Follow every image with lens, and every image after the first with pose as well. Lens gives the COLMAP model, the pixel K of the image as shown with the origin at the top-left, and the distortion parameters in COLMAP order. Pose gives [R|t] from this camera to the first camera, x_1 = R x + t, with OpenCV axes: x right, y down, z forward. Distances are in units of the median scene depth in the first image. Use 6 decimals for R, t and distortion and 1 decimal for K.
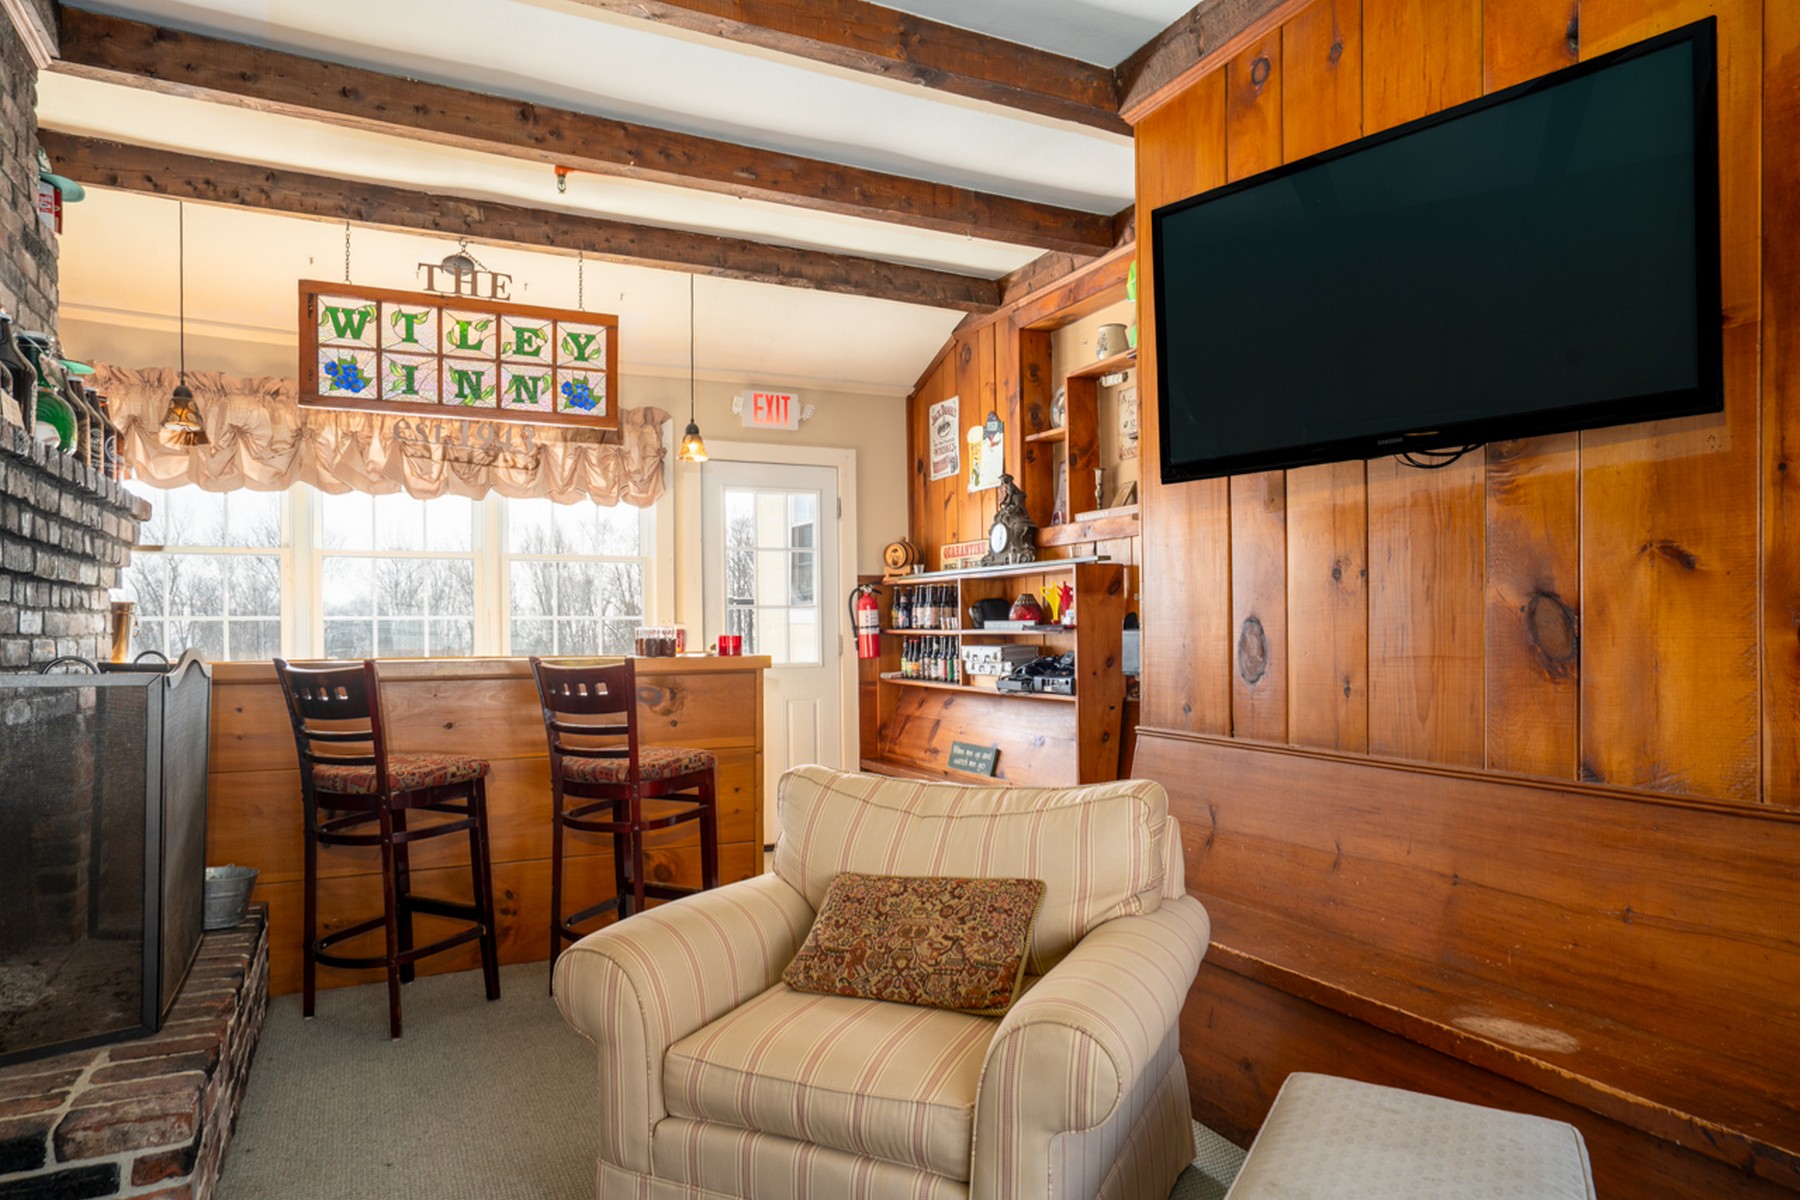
lens RADIAL K [[1080.8, 0, 899.1], [0, 1080.8, 631.4], [0, 0, 1]] dist [-0.020162, 0.020525]
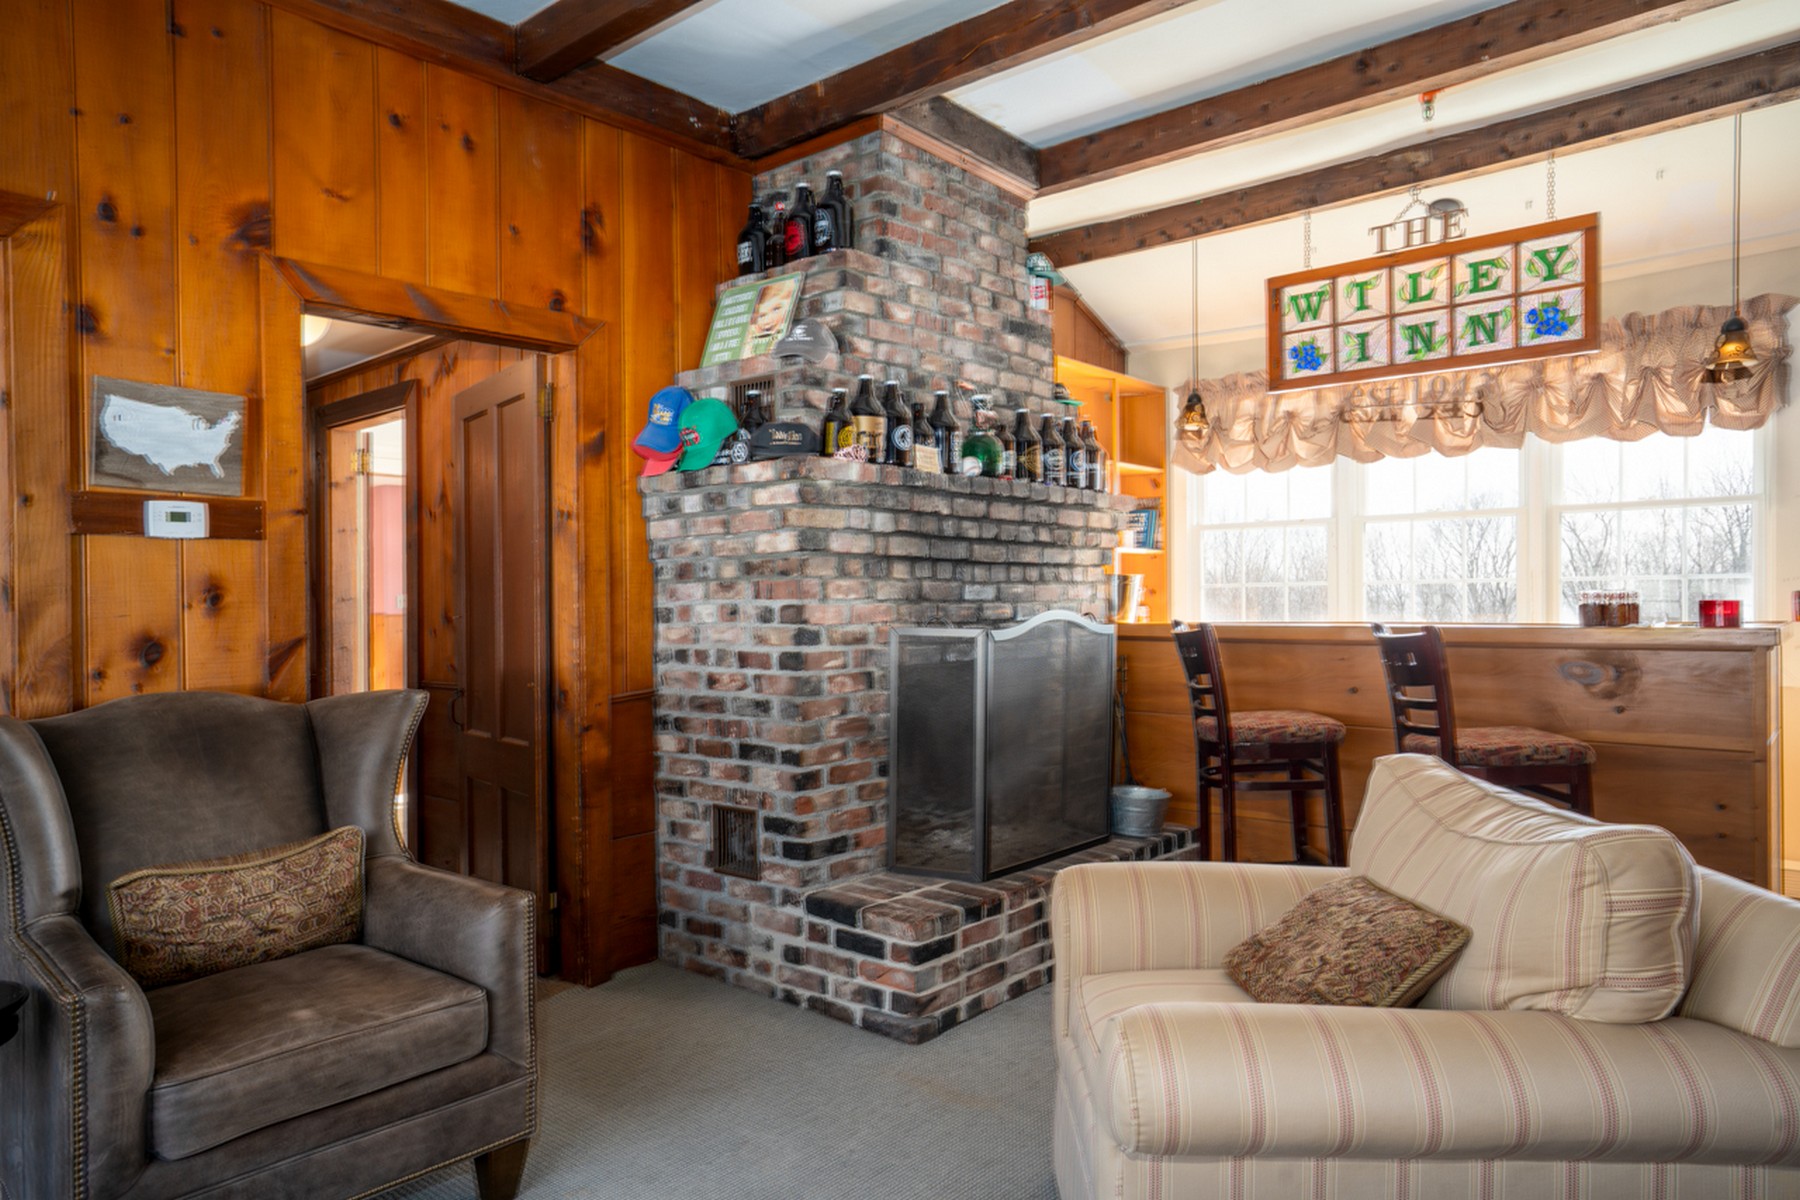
lens RADIAL K [[1167.6, 0, 897.7], [0, 1167.6, 604.7], [0, 0, 1]] dist [-0.003640, 0.011767]
pose [[0.392967, 0.005206, -0.919538, 0.374701], [0.005802, 0.999950, 0.008140, -0.003138], [0.919534, -0.008534, 0.392917, 0.161665]]
